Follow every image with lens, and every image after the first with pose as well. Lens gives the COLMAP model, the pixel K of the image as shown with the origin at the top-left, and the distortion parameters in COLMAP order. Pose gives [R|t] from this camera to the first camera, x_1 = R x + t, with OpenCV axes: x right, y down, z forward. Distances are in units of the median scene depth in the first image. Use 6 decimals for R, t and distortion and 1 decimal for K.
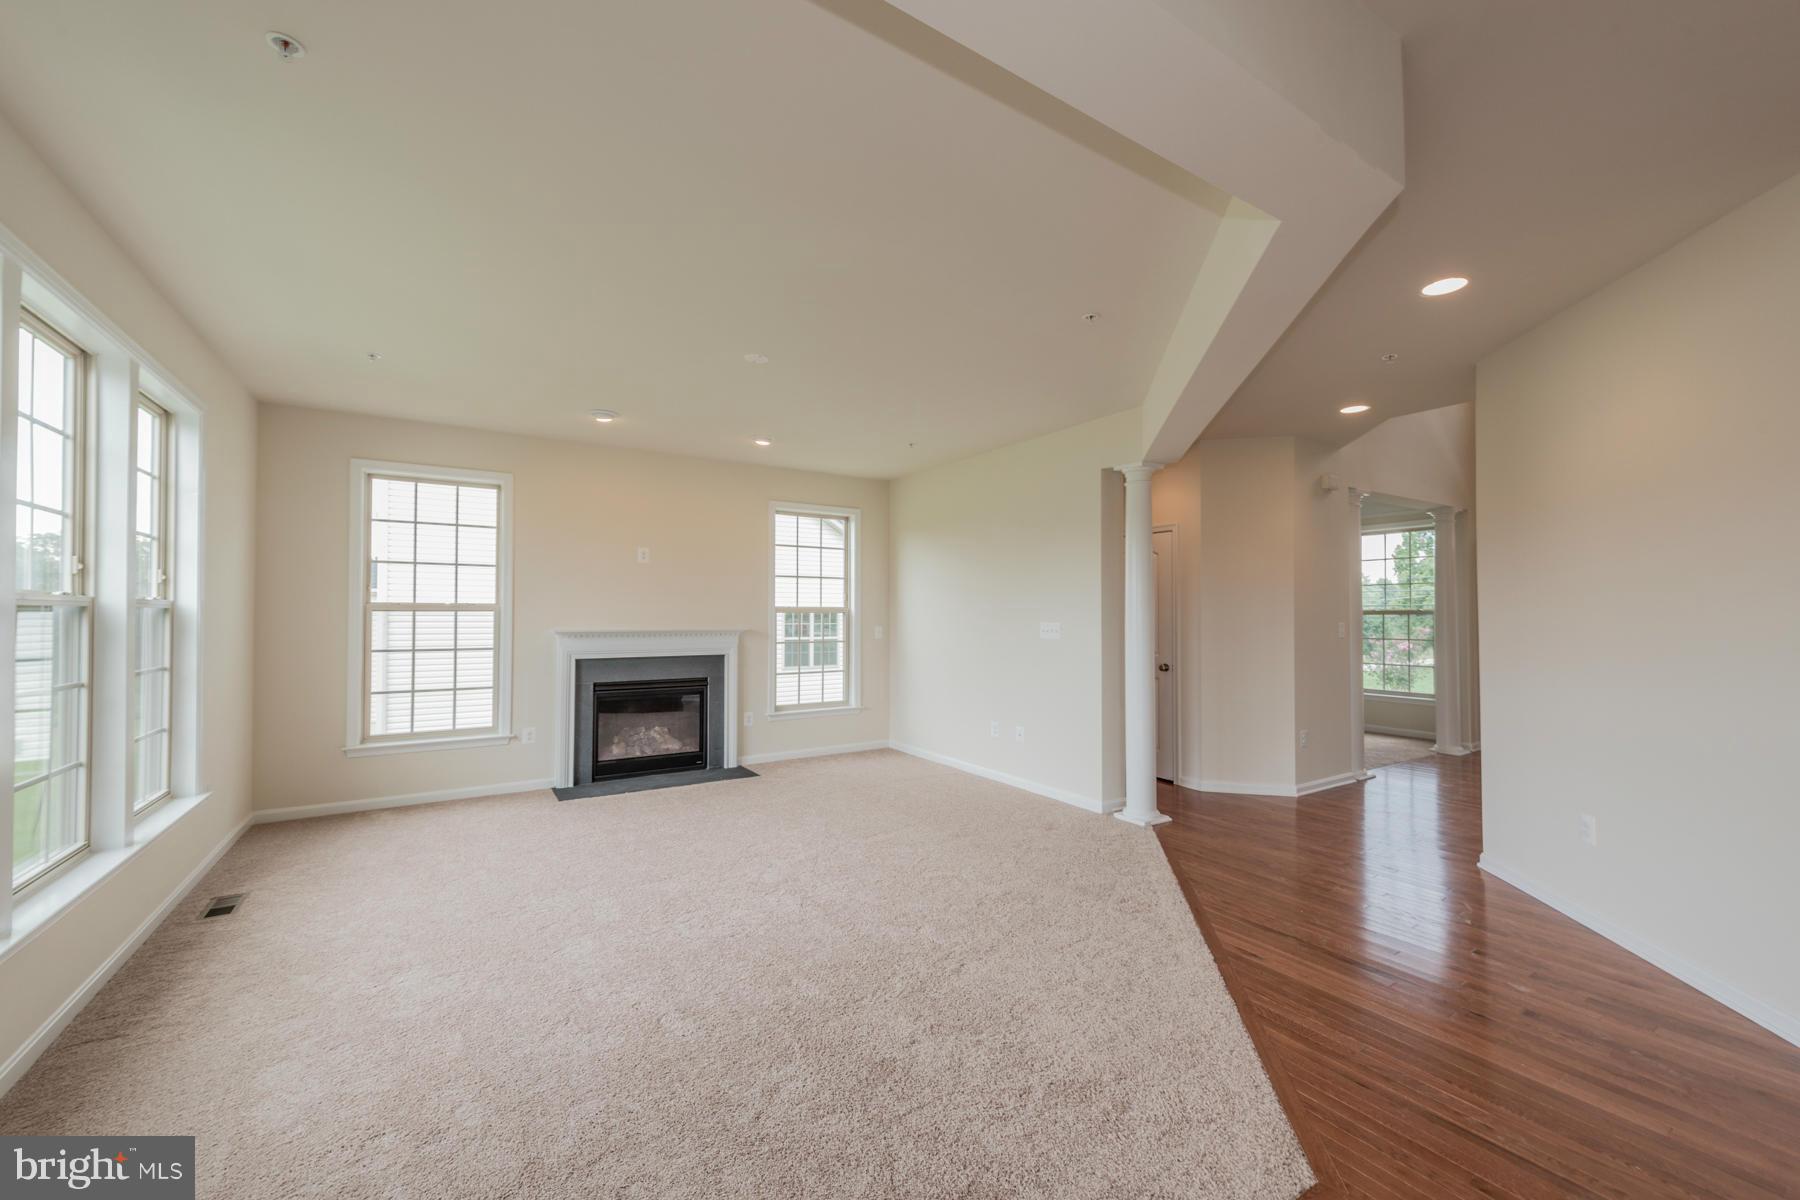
lens RADIAL K [[704.4, 0, 900.0], [0, 704.4, 600.0], [0, 0, 1]] dist [0.001441, 0.000152]
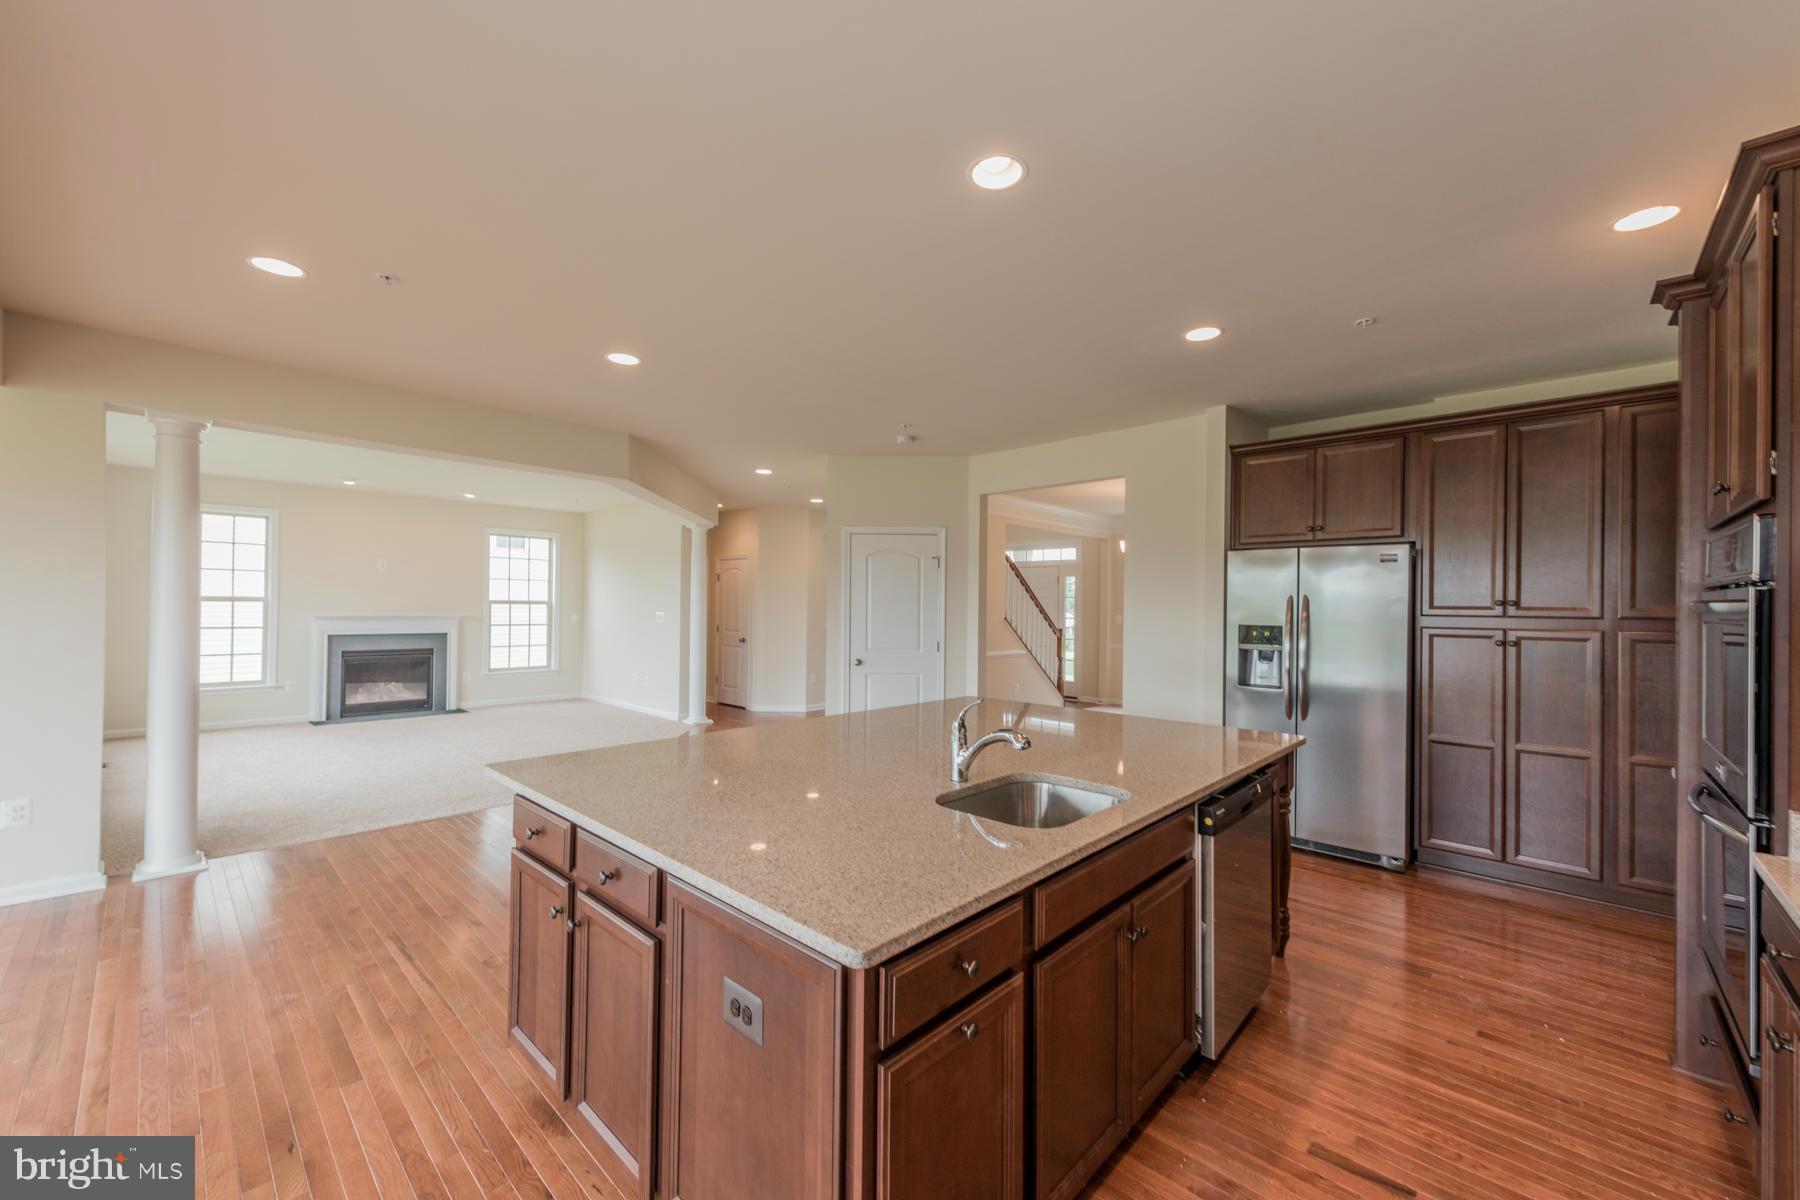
lens RADIAL K [[704.4, 0, 900.0], [0, 704.4, 600.0], [0, 0, 1]] dist [0.001441, 0.000152]
pose [[0.970510, 0.013029, 0.240710, 0.345954], [-0.017041, 0.999748, 0.014593, -0.030726], [-0.240459, -0.018264, 0.970487, -0.719298]]
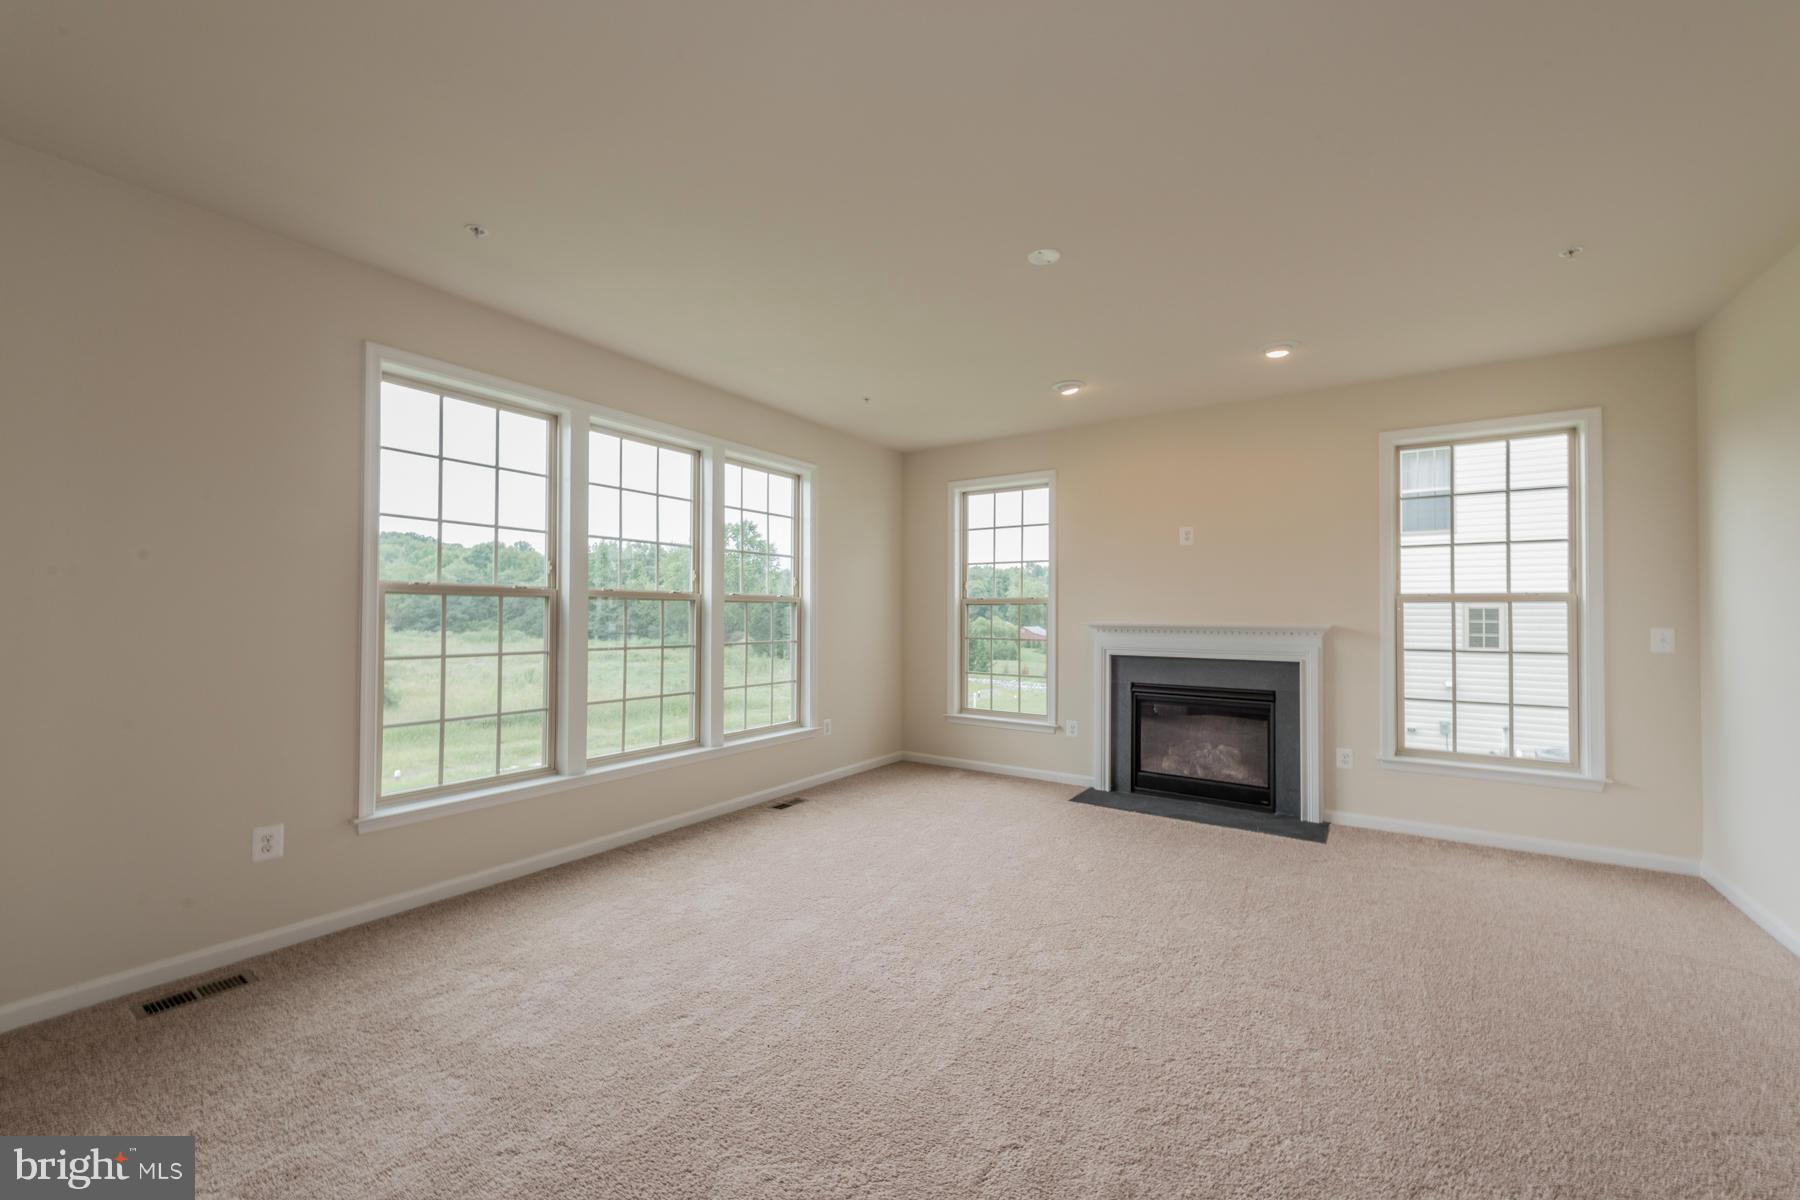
lens RADIAL K [[707.8, 0, 936.4], [0, 707.8, 603.8], [0, 0, 1]] dist [0.017086, 0.000150]
pose [[0.389602, -0.014447, -0.920870, 0.309870], [0.017210, 0.999817, -0.008404, 0.020373], [0.920822, -0.012574, 0.389779, 0.420340]]
